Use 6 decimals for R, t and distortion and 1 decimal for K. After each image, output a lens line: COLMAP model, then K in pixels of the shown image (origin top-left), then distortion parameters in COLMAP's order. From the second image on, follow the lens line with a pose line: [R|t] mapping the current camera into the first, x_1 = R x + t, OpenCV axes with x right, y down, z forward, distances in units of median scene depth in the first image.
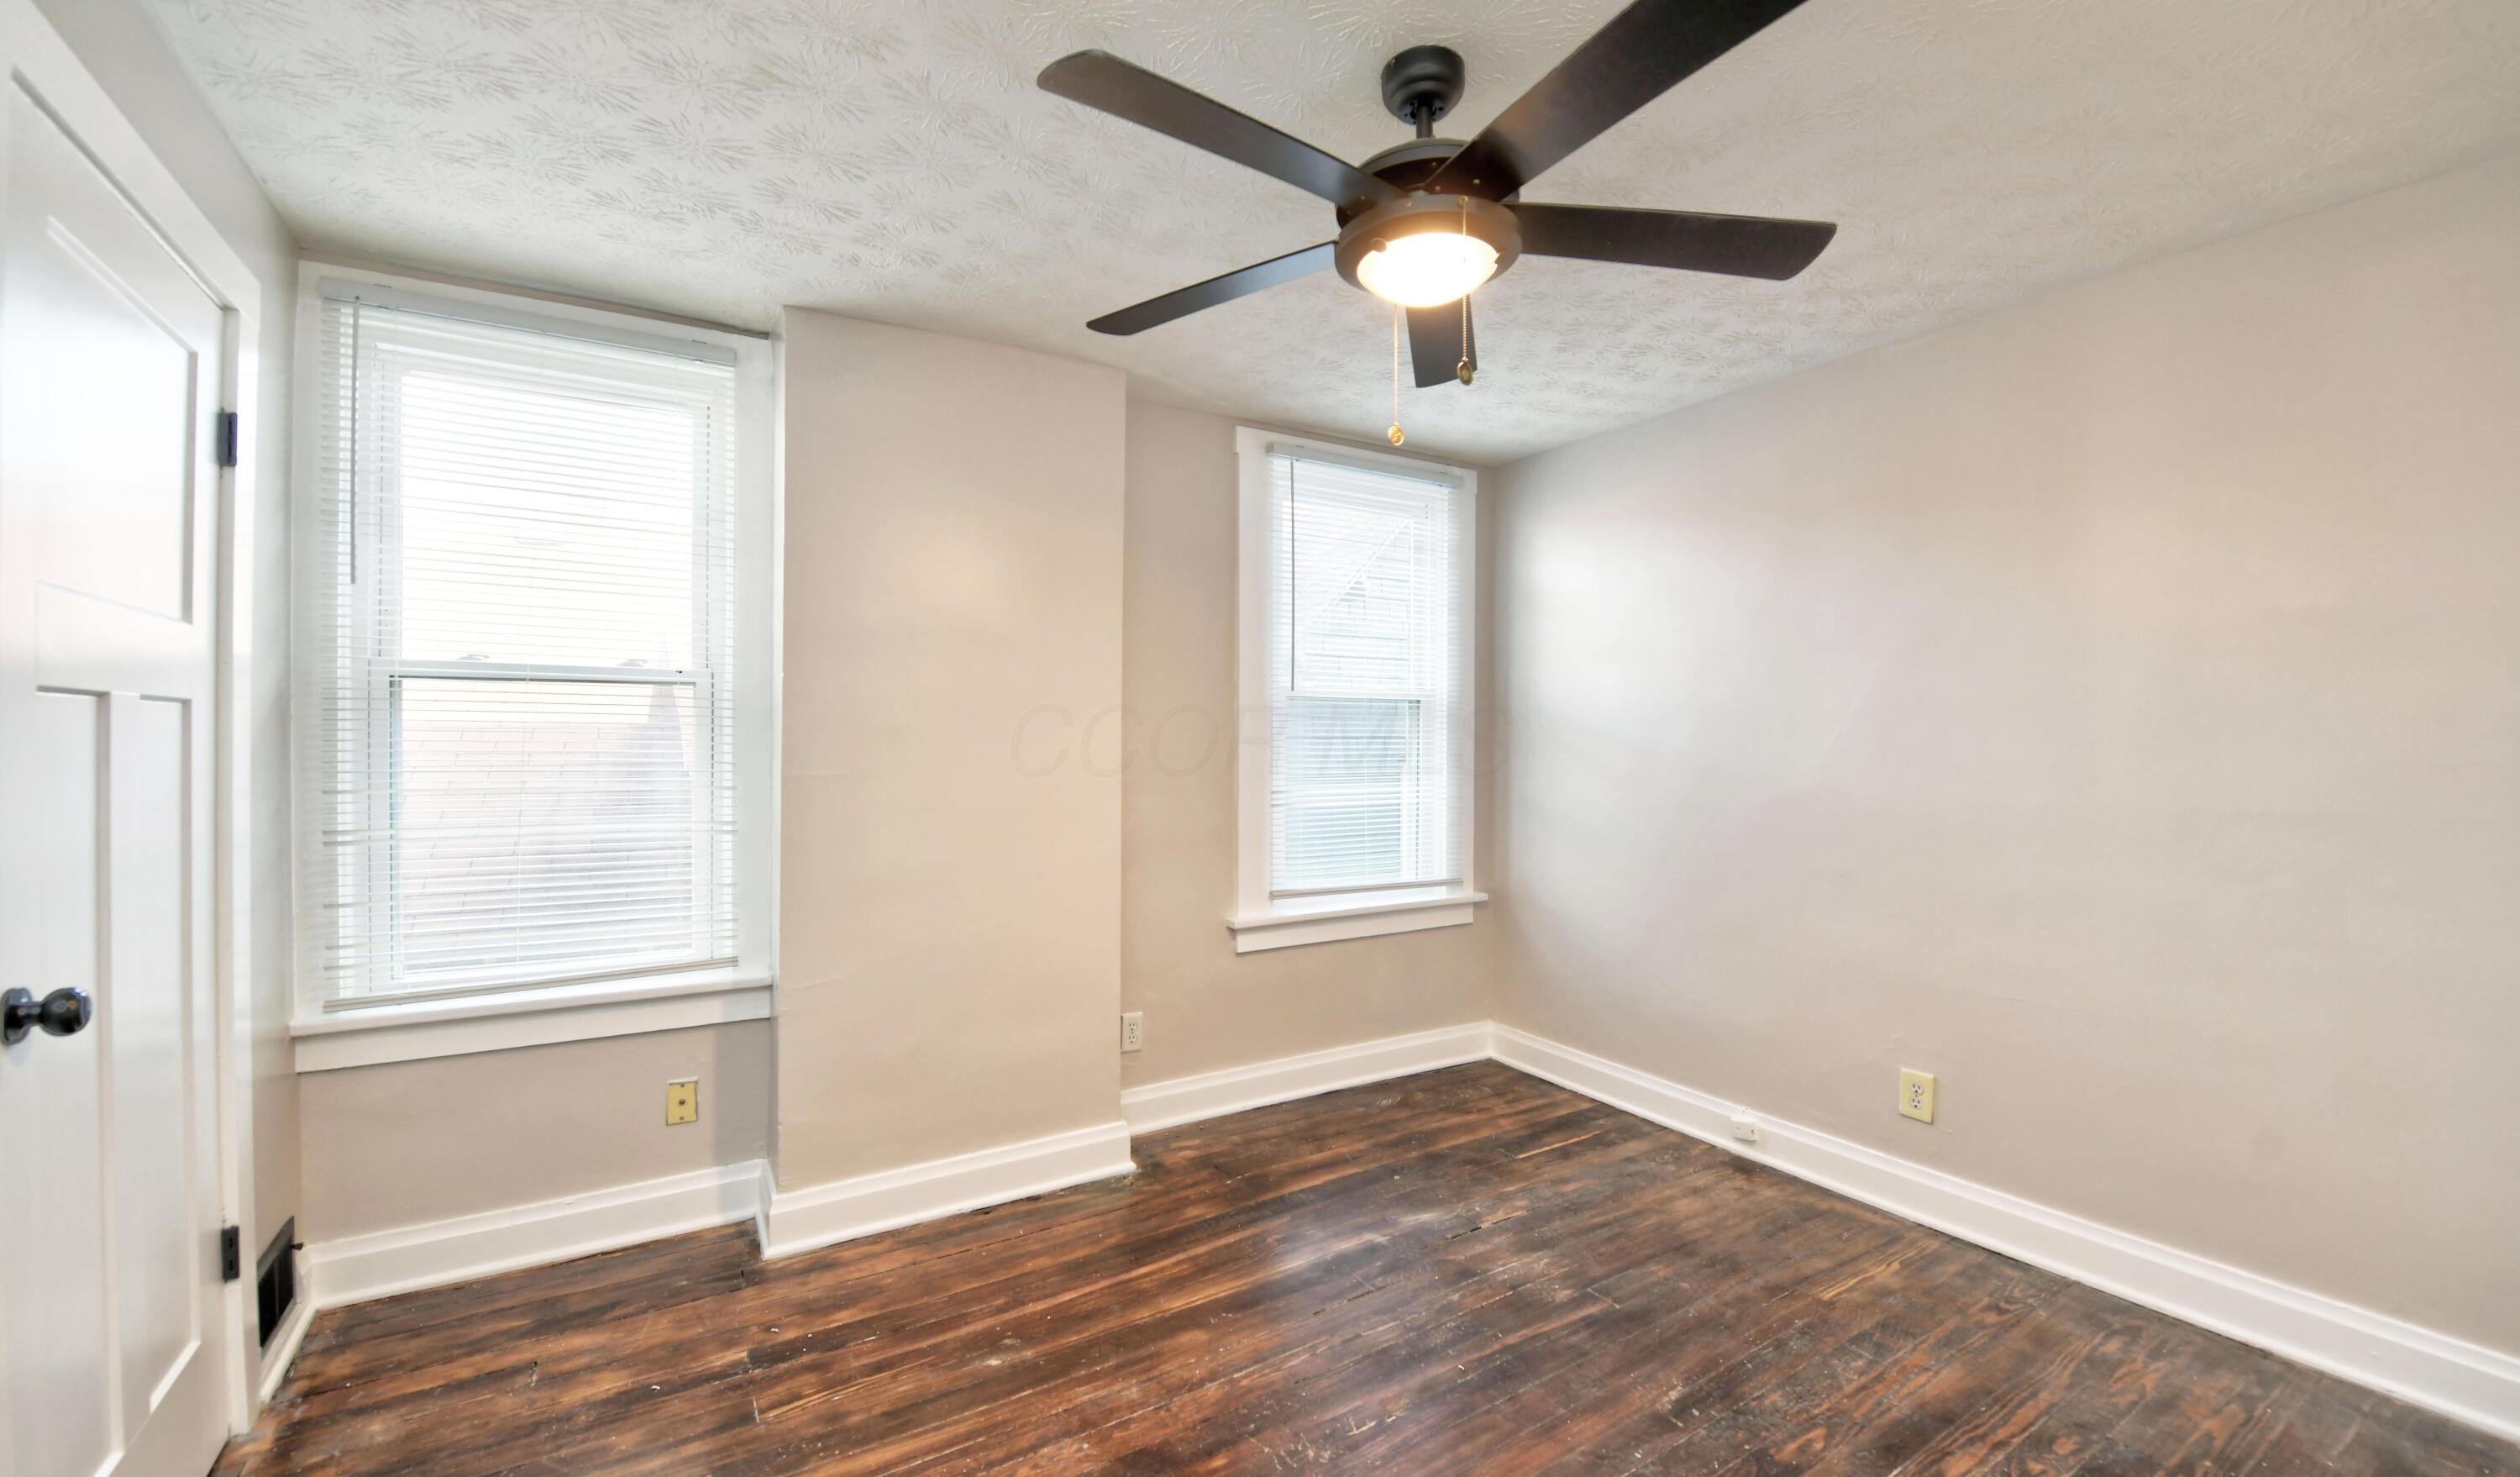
lens RADIAL K [[998.4, 0, 1260.0], [0, 998.4, 738.5], [0, 0, 1]] dist [-0.021655, -0.000370]
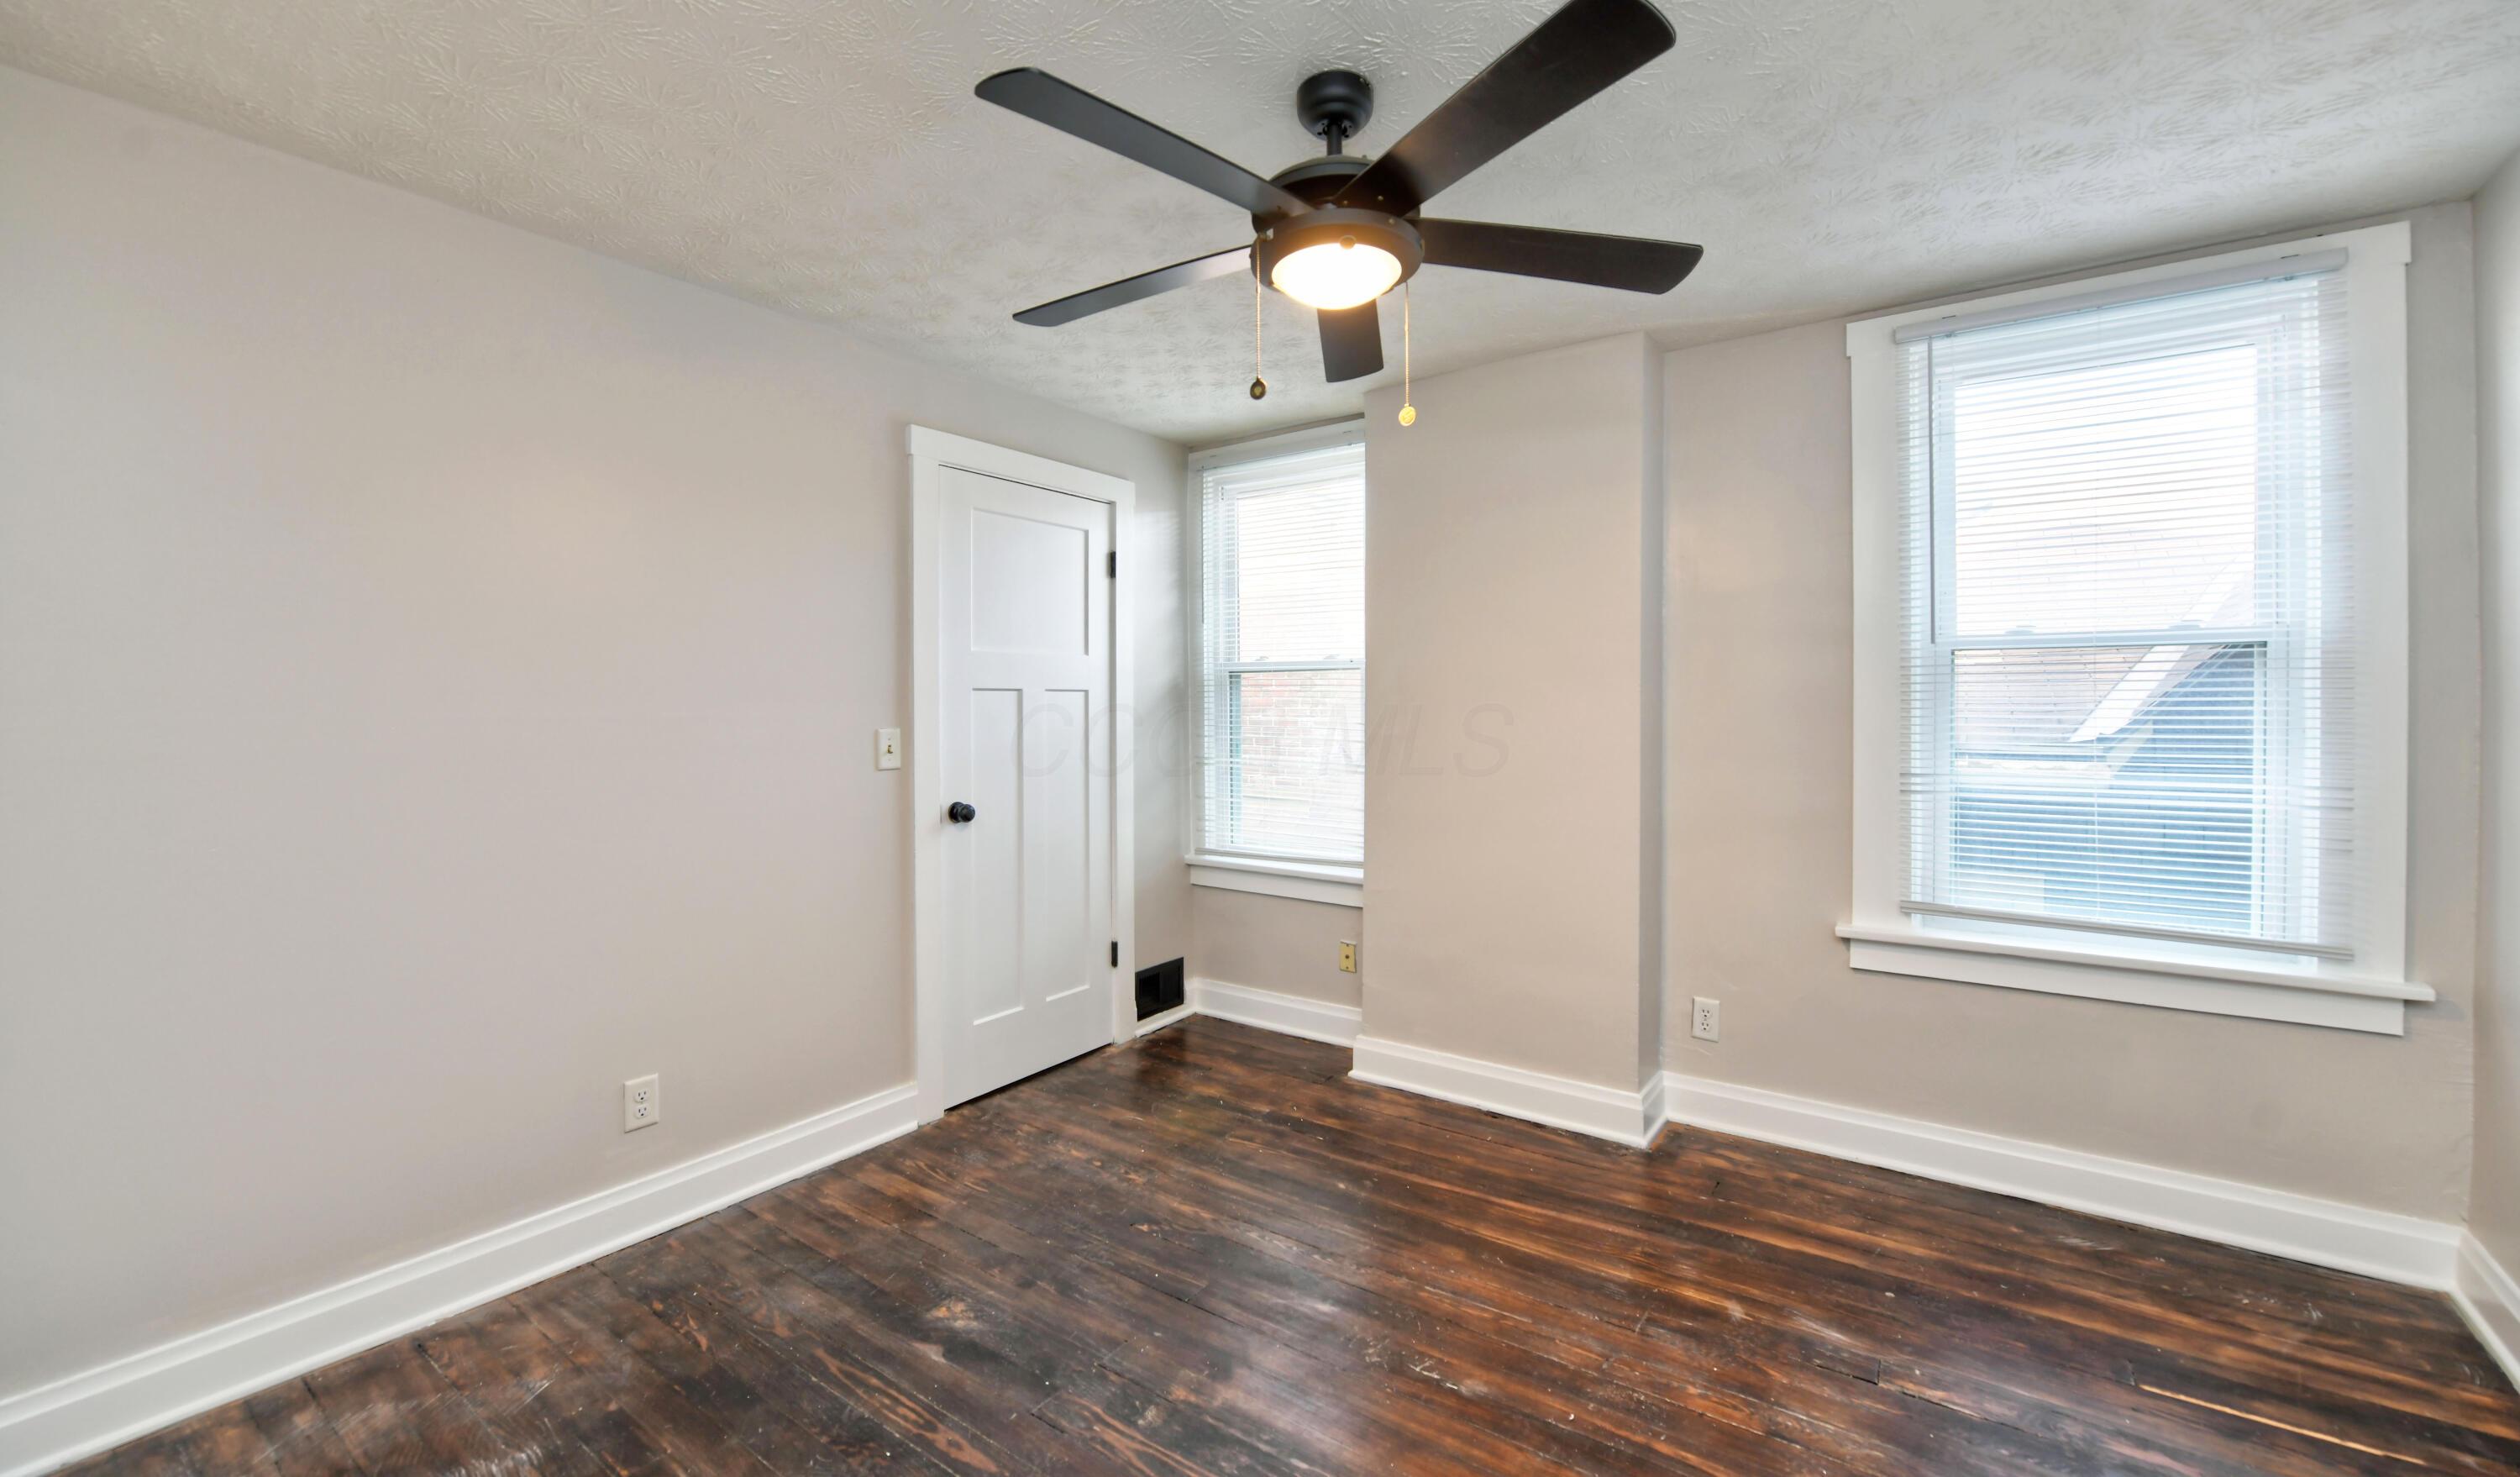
lens RADIAL K [[999.1, 0, 1258.1], [0, 999.1, 706.8], [0, 0, 1]] dist [-0.027707, -0.000242]
pose [[0.381075, 0.000673, -0.924544, 0.741889], [0.003816, 0.999990, 0.002301, -0.004012], [0.924536, -0.004405, 0.381069, 0.330506]]
